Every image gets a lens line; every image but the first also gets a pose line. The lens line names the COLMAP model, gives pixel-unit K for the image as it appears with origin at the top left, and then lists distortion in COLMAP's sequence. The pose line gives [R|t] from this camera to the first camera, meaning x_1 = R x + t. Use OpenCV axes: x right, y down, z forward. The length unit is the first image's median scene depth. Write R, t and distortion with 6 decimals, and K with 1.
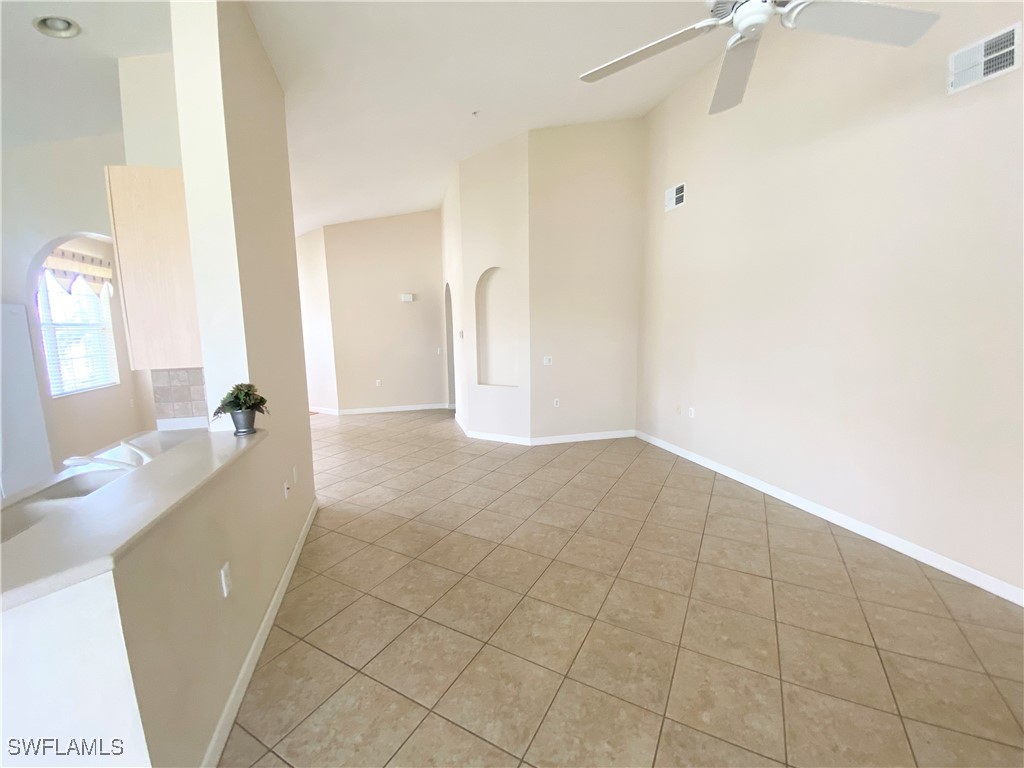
lens RADIAL K [[414.1, 0, 513.6], [0, 414.1, 385.7], [0, 0, 1]] dist [0.020455, -0.020379]
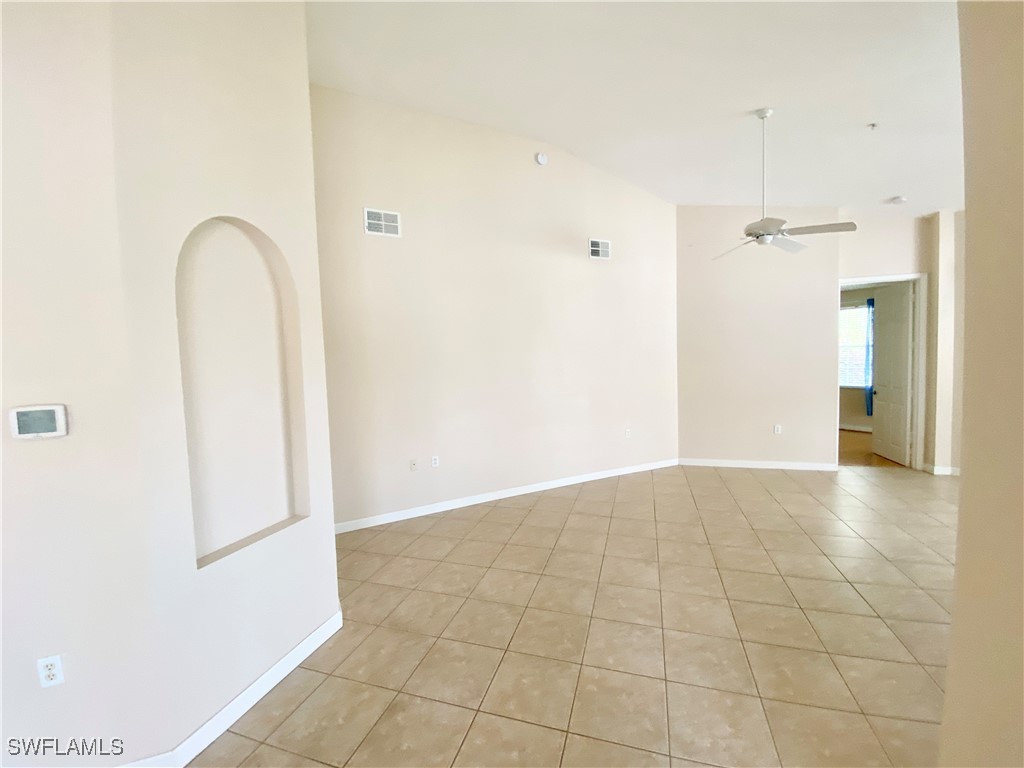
lens RADIAL K [[426.0, 0, 510.1], [0, 426.0, 361.8], [0, 0, 1]] dist [0.018452, -0.015399]
pose [[-0.202460, -0.002476, 0.979287, -0.556137], [0.160874, 0.986327, 0.035753, -0.162318], [-0.965986, 0.164780, -0.199293, 1.005189]]
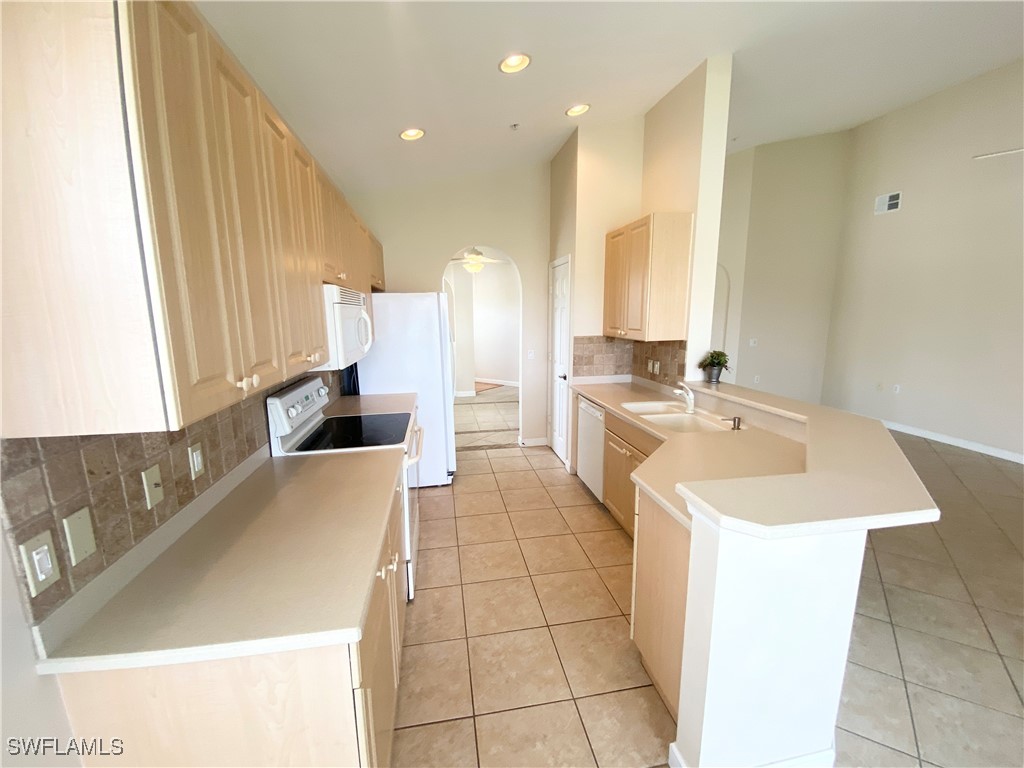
lens RADIAL K [[409.4, 0, 506.5], [0, 409.4, 385.8], [0, 0, 1]] dist [0.015973, -0.018812]
pose [[0.992786, 0.024964, -0.117276, -0.540877], [-0.020816, 0.999118, 0.036457, 0.037995], [0.118083, -0.033753, 0.992430, -0.282129]]
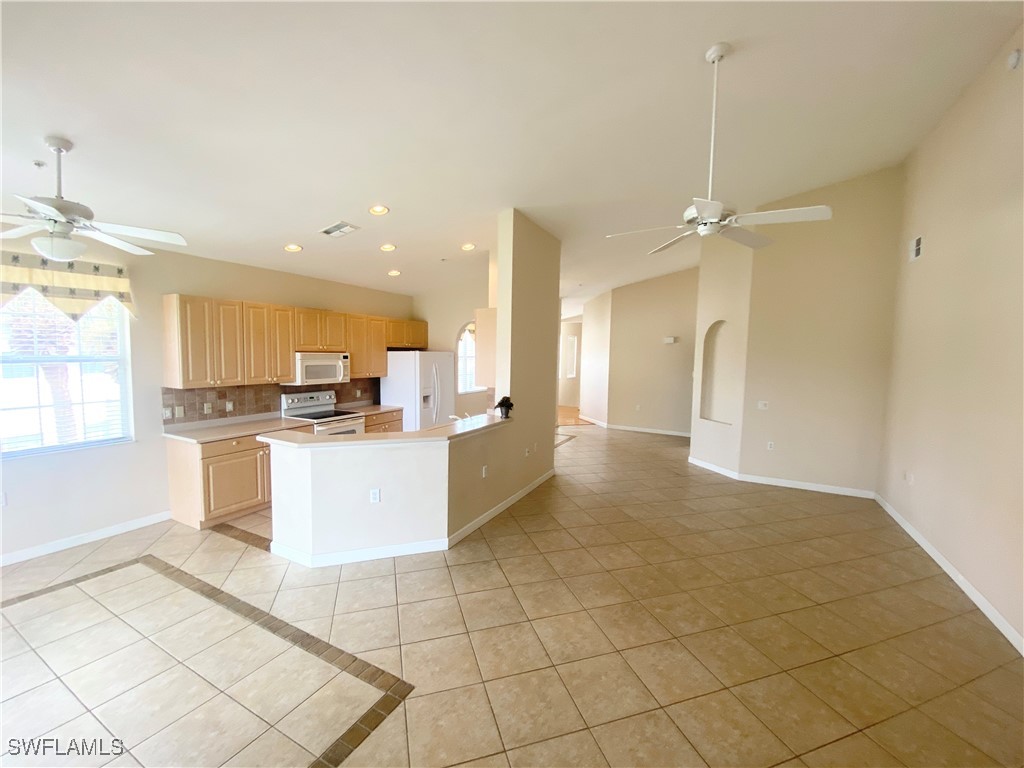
lens RADIAL K [[416.7, 0, 510.8], [0, 416.7, 383.0], [0, 0, 1]] dist [0.020450, -0.020663]
pose [[0.721974, 0.081847, -0.687062, 0.413519], [-0.126591, 0.991844, -0.014869, -0.020710], [0.680241, 0.097711, 0.726446, -0.293773]]
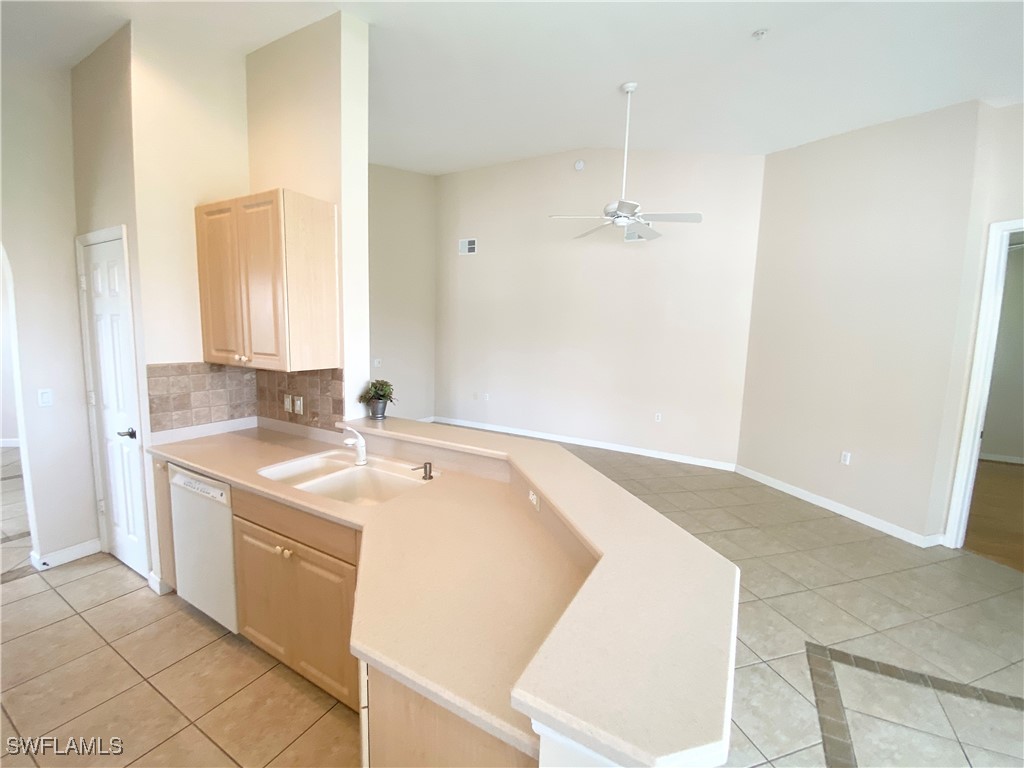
lens RADIAL K [[416.7, 0, 510.8], [0, 416.7, 383.0], [0, 0, 1]] dist [0.020450, -0.020663]
pose [[0.706954, -0.046677, 0.705718, -0.551044], [0.058812, 0.998244, 0.007109, 0.008765], [-0.704810, 0.036479, 0.708457, -0.096925]]
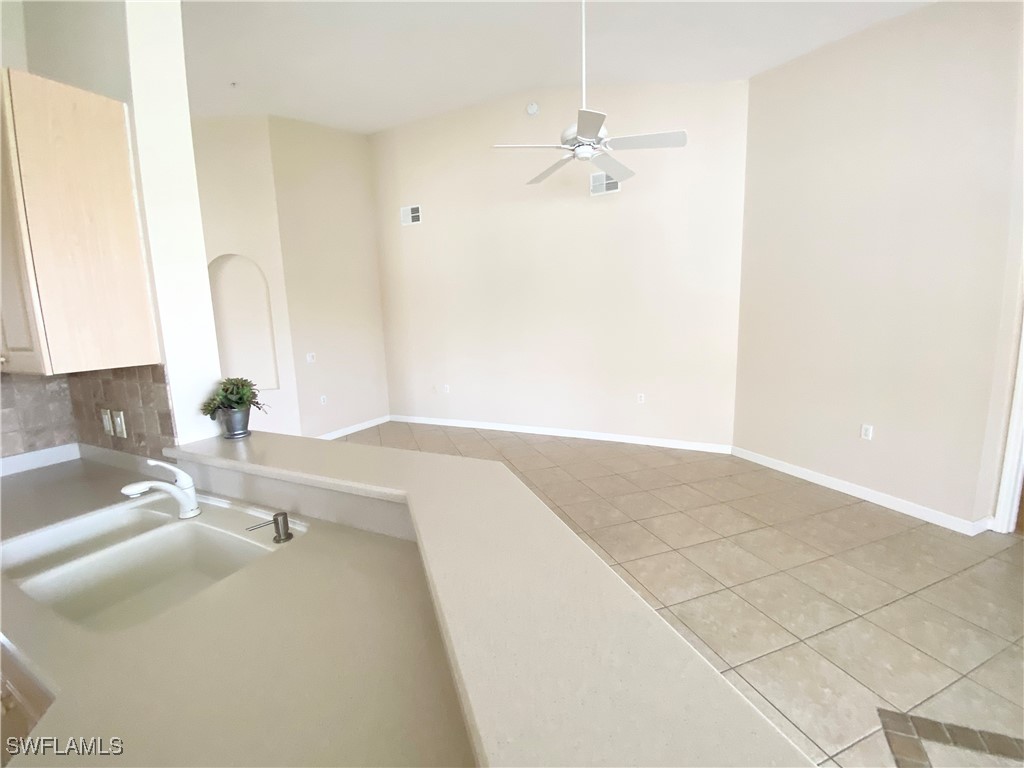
lens RADIAL K [[416.7, 0, 510.8], [0, 416.7, 383.0], [0, 0, 1]] dist [0.020450, -0.020663]
pose [[0.662588, -0.116270, 0.739905, -0.392271], [0.126551, 0.991053, 0.042409, 0.017931], [-0.738216, 0.065536, 0.671374, -0.003771]]
